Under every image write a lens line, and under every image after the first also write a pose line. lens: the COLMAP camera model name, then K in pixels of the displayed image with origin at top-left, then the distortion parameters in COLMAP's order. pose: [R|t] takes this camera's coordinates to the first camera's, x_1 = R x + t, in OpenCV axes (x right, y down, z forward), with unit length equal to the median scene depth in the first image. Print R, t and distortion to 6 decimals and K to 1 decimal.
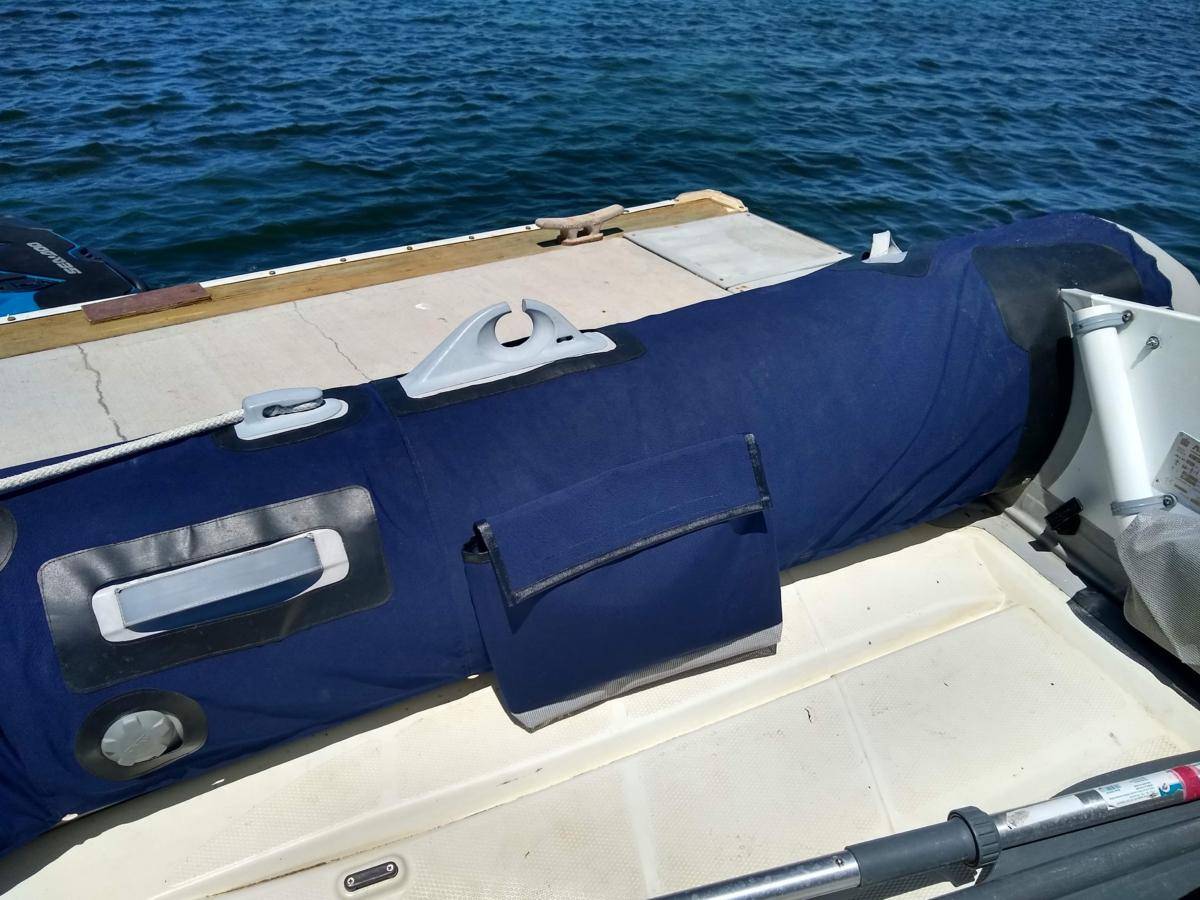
lens RADIAL K [[937.0, 0, 600.0], [0, 937.0, 450.0], [0, 0, 1]] dist [-0.009555, 0.010100]
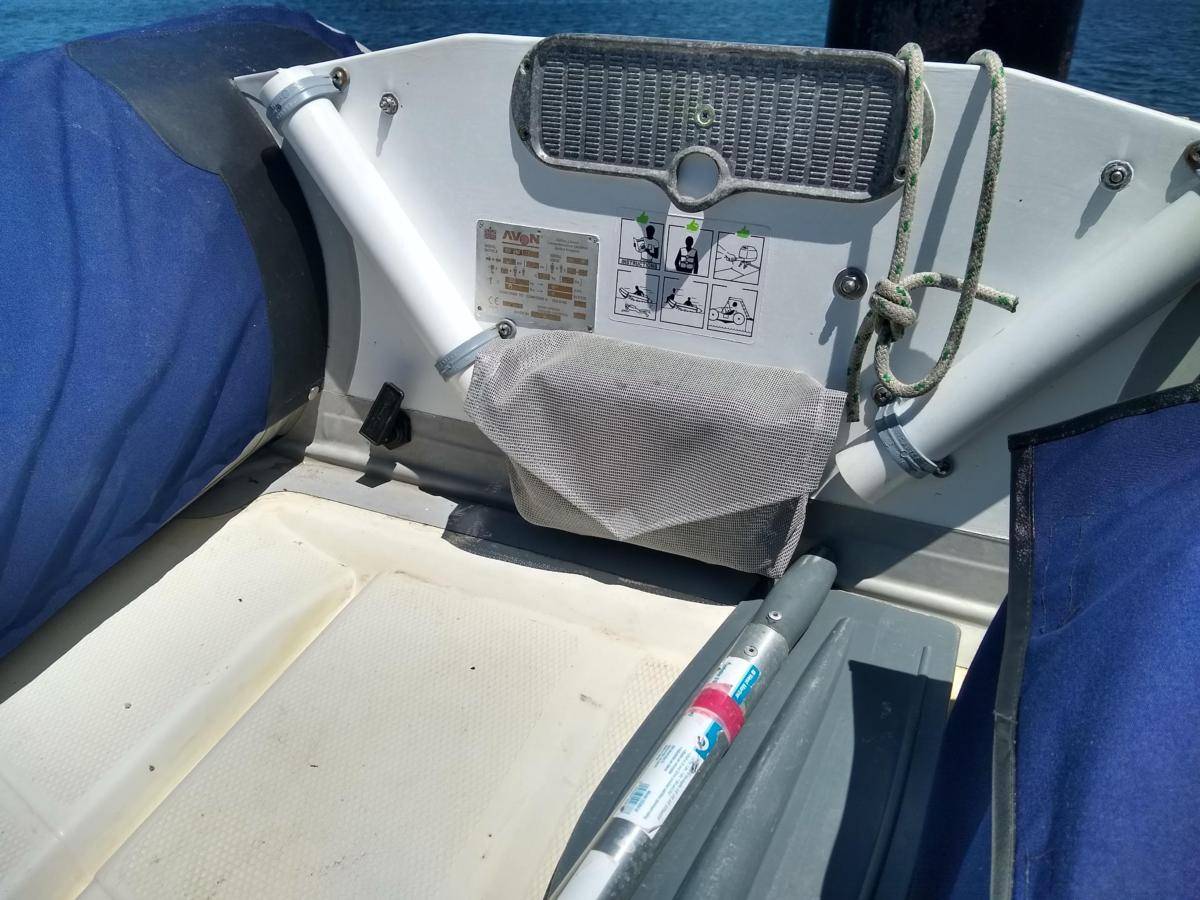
lens RADIAL K [[913.5, 0, 586.4], [0, 913.5, 451.7], [0, 0, 1]] dist [-0.004468, -0.001370]
pose [[0.719859, -0.345308, 0.602134, 0.228494], [0.383085, 0.921041, 0.070209, 0.107575], [-0.578834, 0.180128, 0.795302, 0.462364]]
